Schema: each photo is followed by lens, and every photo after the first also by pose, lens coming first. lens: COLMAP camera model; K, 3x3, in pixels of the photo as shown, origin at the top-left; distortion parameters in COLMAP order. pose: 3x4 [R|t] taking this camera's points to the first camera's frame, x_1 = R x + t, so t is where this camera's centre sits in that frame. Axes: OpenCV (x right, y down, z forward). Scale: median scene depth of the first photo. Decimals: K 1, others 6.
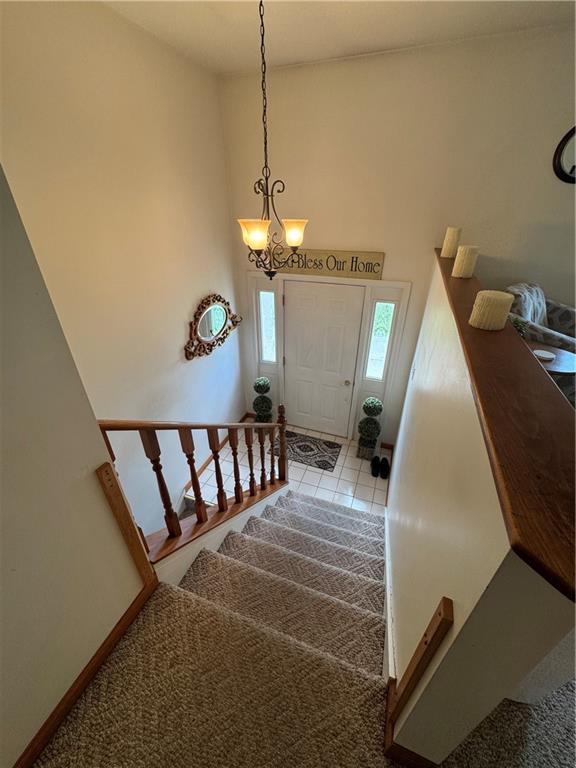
lens RADIAL K [[307.5, 0, 290.1], [0, 307.5, 382.8], [0, 0, 1]] dist [-0.001694, 0.000152]
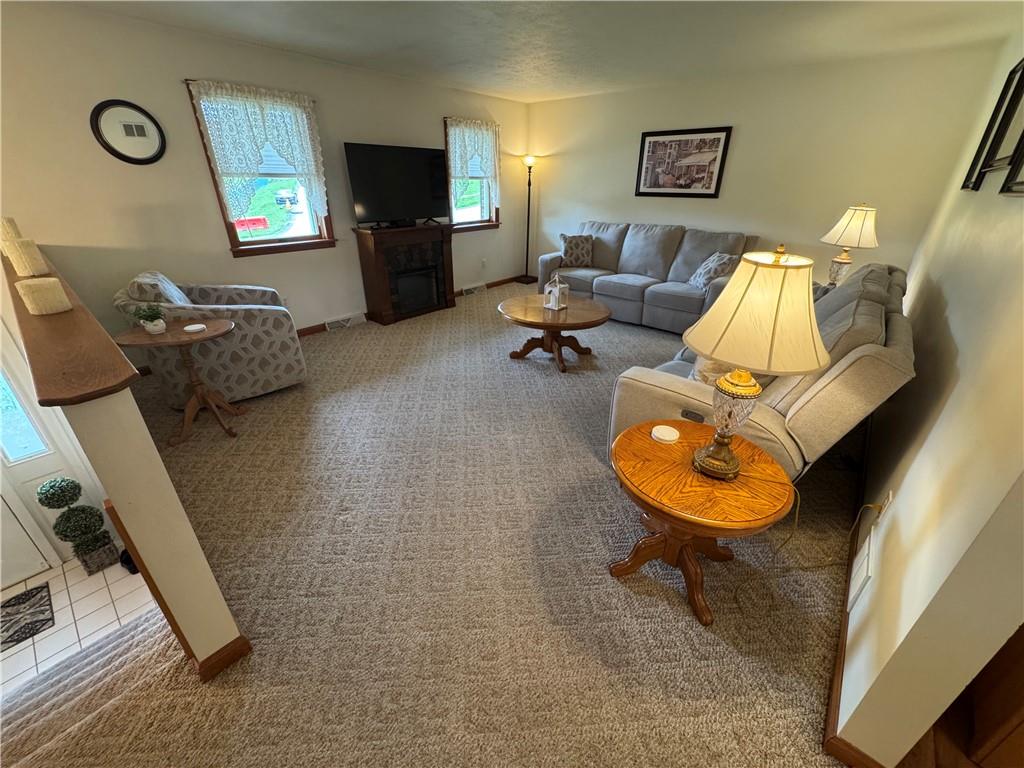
lens RADIAL K [[410.0, 0, 508.2], [0, 410.0, 382.6], [0, 0, 1]] dist [-0.001694, 0.000152]
pose [[0.343283, -0.423219, 0.838476, -0.022686], [0.463594, 0.852749, 0.240622, 0.105697], [-0.816846, 0.306111, 0.488936, -0.220907]]
